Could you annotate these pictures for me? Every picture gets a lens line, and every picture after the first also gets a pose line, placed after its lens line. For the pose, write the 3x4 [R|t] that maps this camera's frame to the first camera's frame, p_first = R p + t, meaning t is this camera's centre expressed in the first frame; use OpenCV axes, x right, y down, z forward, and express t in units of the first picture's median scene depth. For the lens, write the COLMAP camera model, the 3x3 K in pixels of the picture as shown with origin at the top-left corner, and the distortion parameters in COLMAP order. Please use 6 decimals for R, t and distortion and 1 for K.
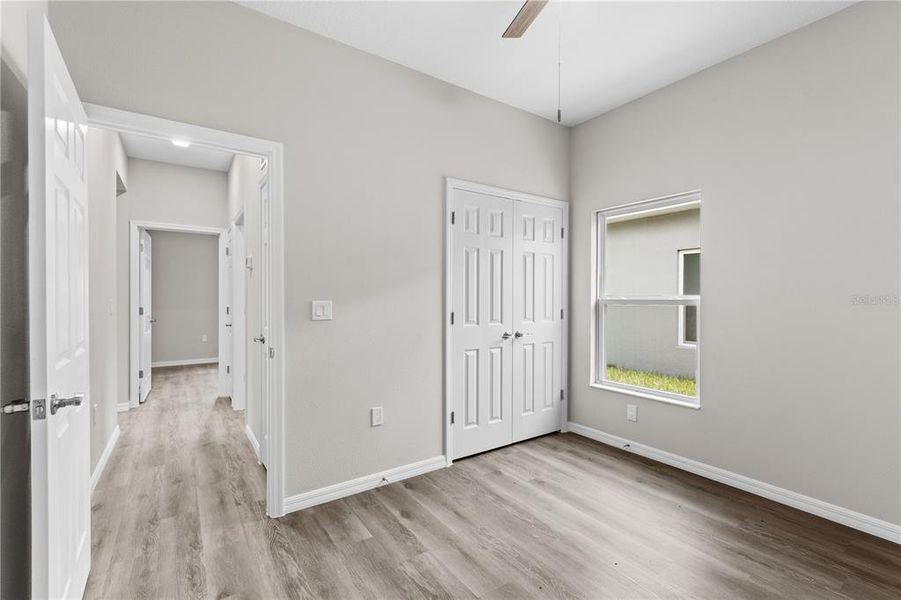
lens RADIAL K [[393.7, 0, 450.5], [0, 393.7, 300.0], [0, 0, 1]] dist [-0.004304, -0.000275]
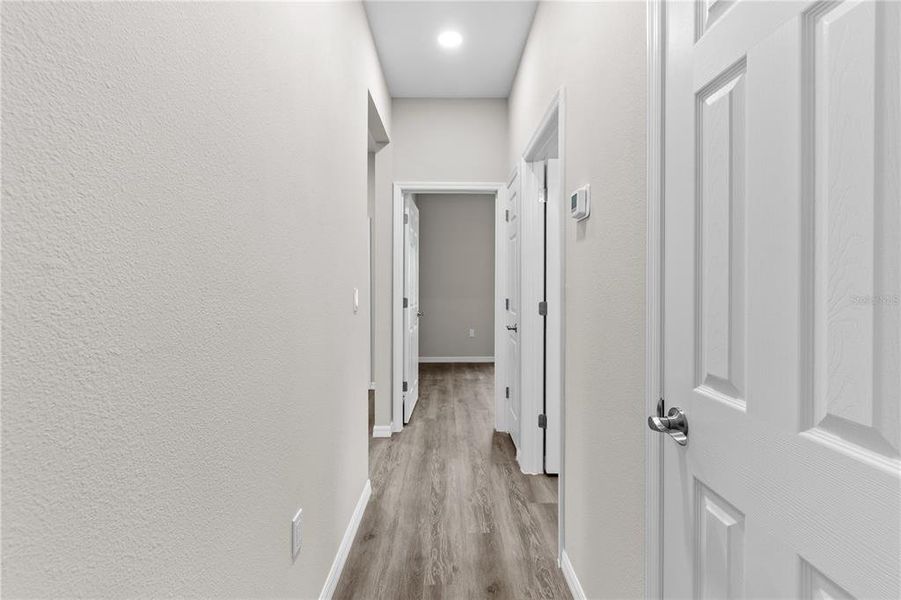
lens RADIAL K [[412.1, 0, 446.3], [0, 412.1, 302.6], [0, 0, 1]] dist [0.003103, -0.000030]
pose [[0.821415, 0.023695, -0.569839, -0.273850], [-0.002557, 0.999280, 0.037866, -0.002259], [0.570326, -0.029647, 0.820883, 0.396787]]
